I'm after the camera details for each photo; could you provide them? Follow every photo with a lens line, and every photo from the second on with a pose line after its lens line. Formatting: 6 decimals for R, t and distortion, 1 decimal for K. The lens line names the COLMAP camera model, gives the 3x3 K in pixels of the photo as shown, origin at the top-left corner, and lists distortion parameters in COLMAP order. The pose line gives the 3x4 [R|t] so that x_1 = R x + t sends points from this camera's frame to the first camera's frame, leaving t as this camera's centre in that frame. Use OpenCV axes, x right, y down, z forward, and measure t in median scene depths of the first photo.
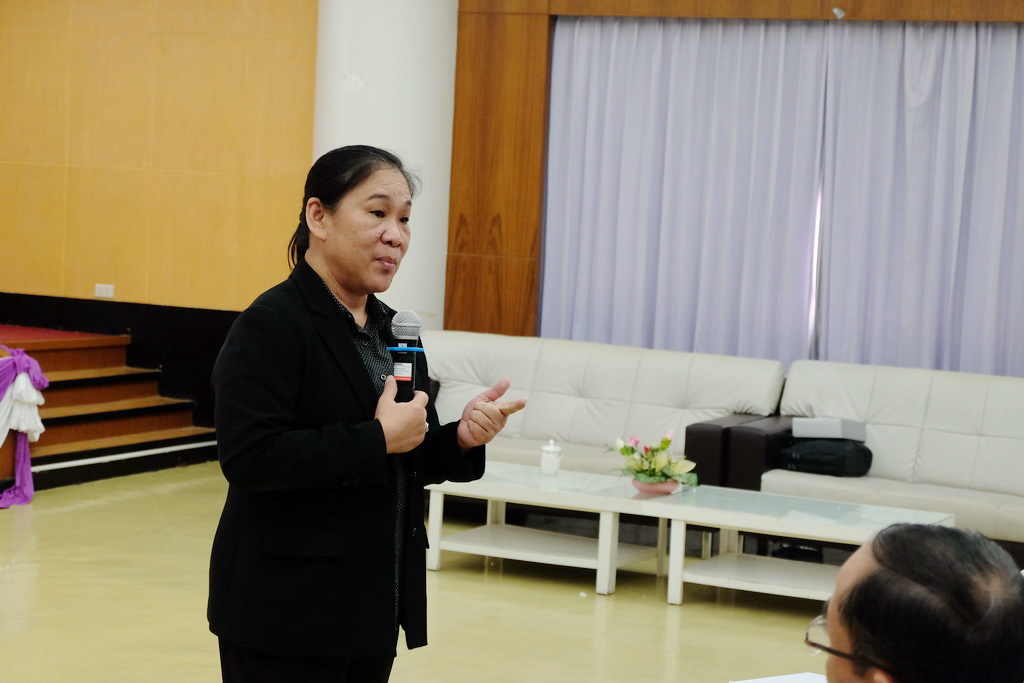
lens RADIAL K [[2060.8, 0, 512.0], [0, 2060.8, 341.5], [0, 0, 1]] dist [0.008525, -0.004676]
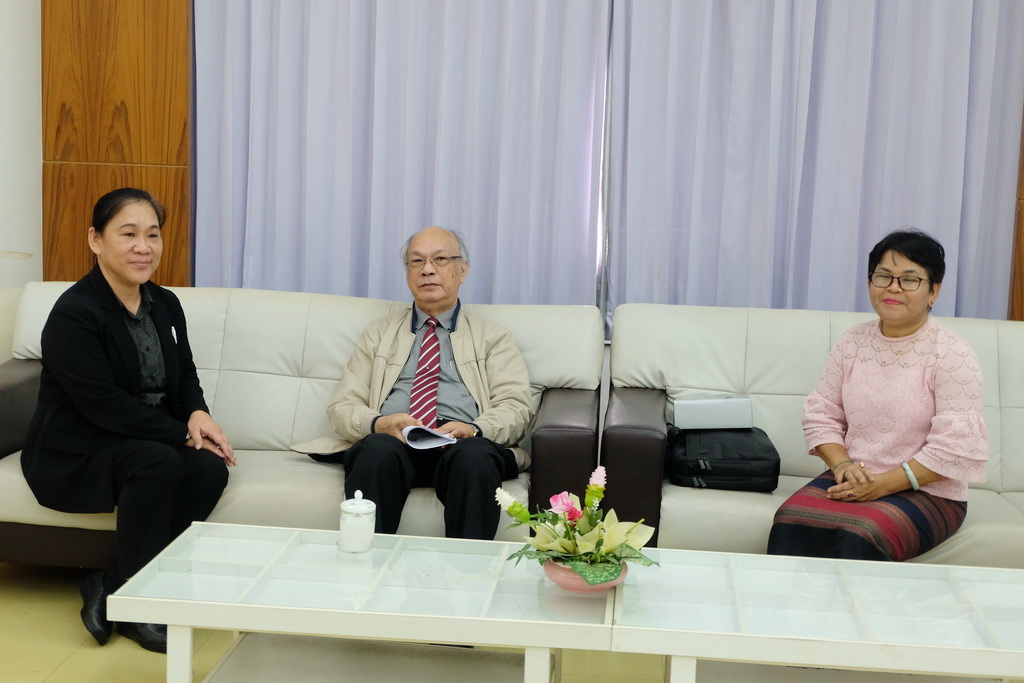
lens RADIAL K [[1493.0, 0, 512.0], [0, 1493.0, 341.5], [0, 0, 1]] dist [-0.022948, -0.020957]
pose [[0.942288, -0.051508, 0.330817, -0.052887], [0.034566, 0.997781, 0.056899, -0.007198], [-0.333014, -0.042181, 0.941978, 0.510238]]
